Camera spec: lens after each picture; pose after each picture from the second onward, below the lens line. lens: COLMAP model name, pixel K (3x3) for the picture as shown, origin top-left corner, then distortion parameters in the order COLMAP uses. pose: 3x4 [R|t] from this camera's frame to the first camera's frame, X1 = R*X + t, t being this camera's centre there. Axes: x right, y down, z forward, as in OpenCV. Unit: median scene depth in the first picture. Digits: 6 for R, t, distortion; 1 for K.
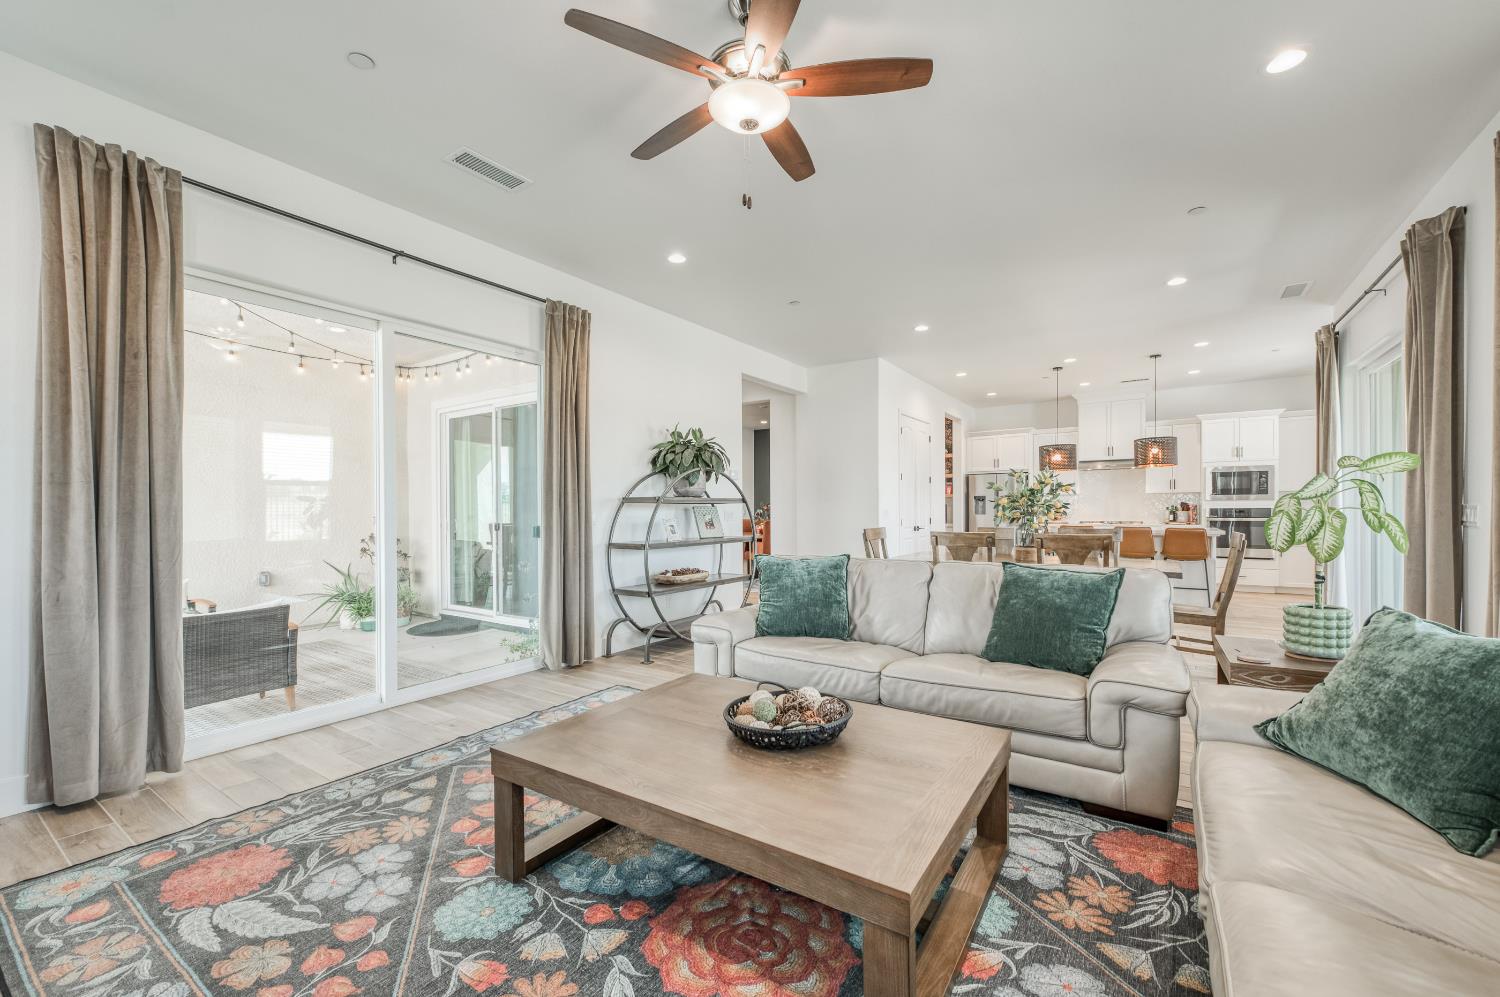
lens RADIAL K [[596.9, 0, 750.0], [0, 596.9, 498.5], [0, 0, 1]] dist [-0.001137, -0.000227]
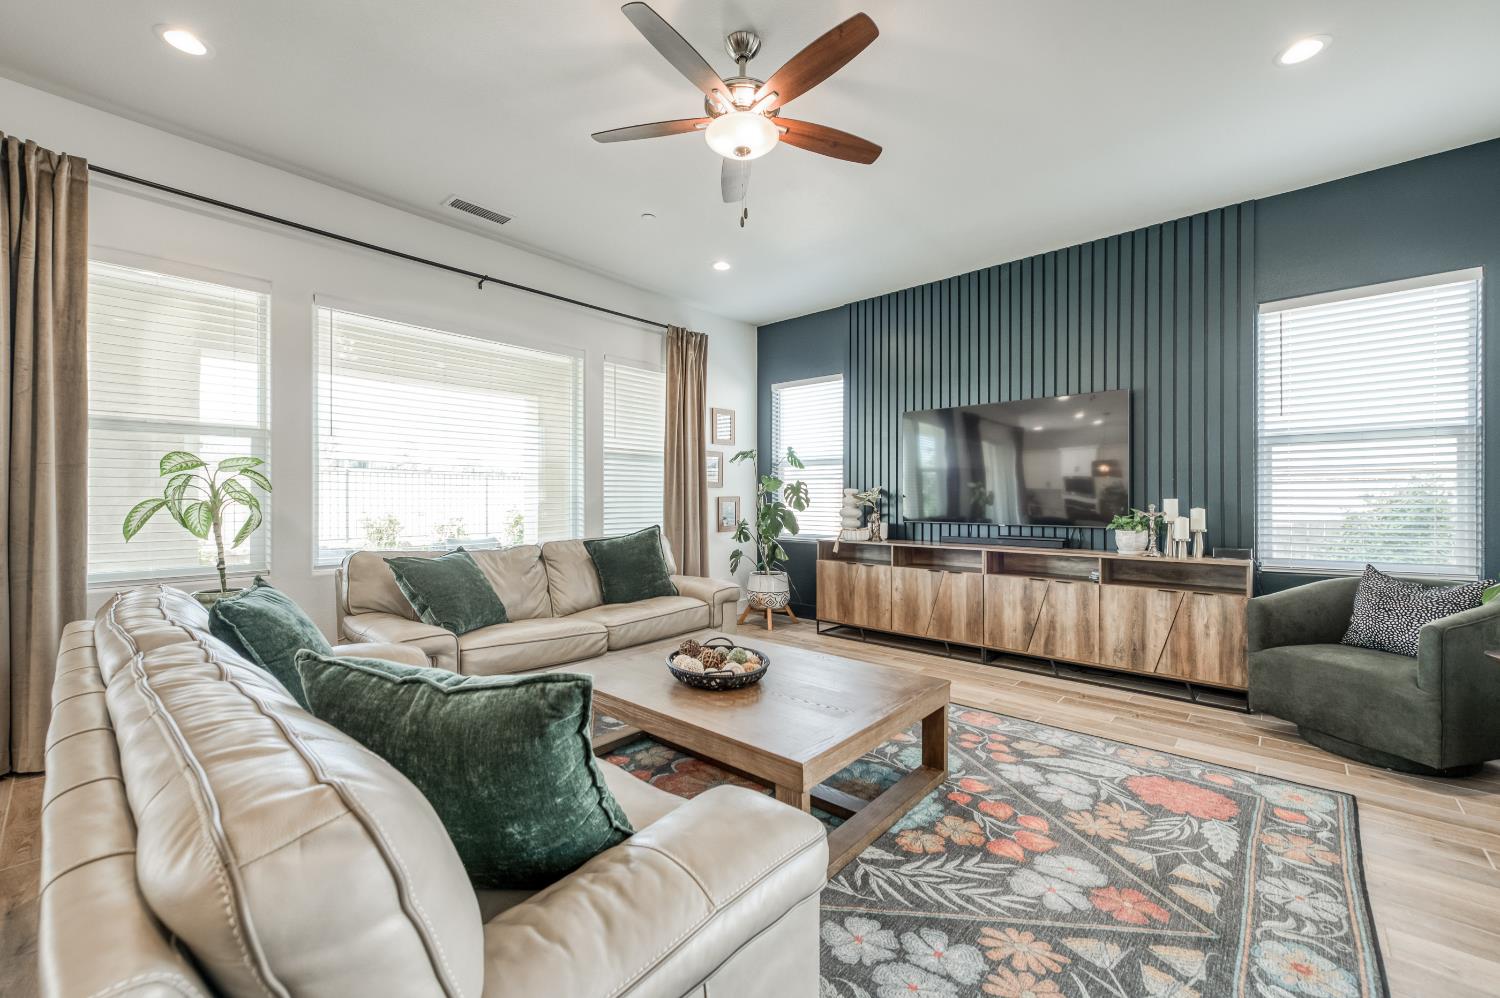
lens RADIAL K [[596.9, 0, 750.0], [0, 596.9, 499.0], [0, 0, 1]] dist [-0.001137, -0.000227]
pose [[-0.990933, 0.006296, 0.134211, -0.154657], [0.003537, 0.999778, -0.020783, 0.043585], [-0.134312, -0.020120, -0.990735, 2.004463]]
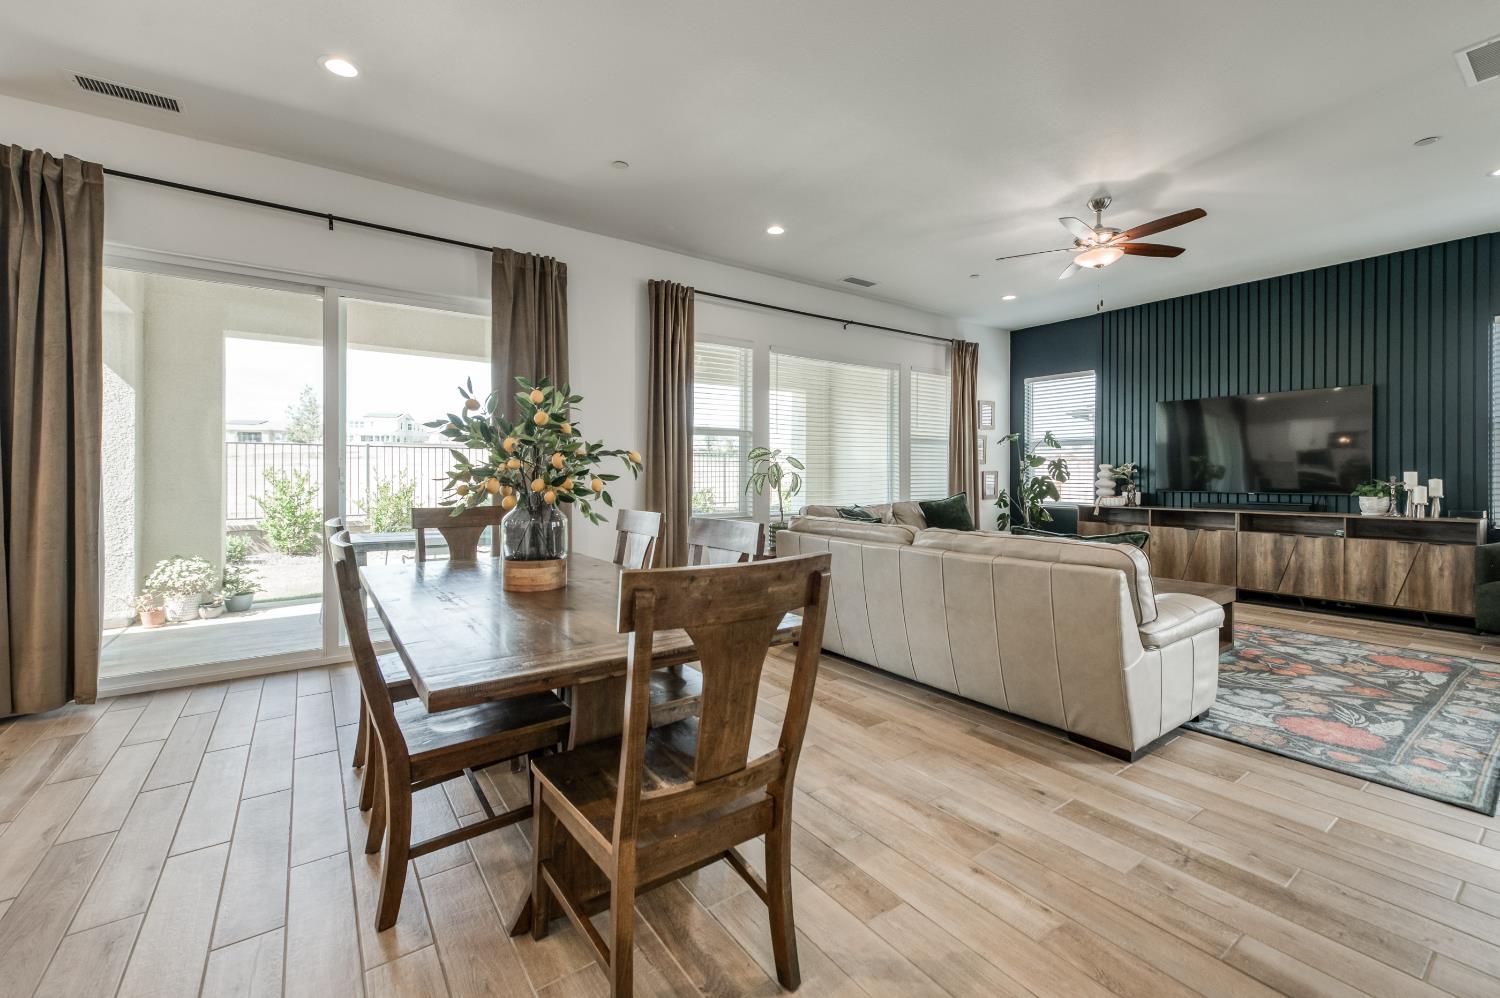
lens RADIAL K [[625.0, 0, 756.9], [0, 625.0, 476.8], [0, 0, 1]] dist [-0.000905, -0.000622]
pose [[-0.938861, 0.006459, 0.344235, 0.322760], [0.000861, 0.999865, -0.016412, 0.065135], [-0.344295, -0.015112, -0.938740, 3.079723]]
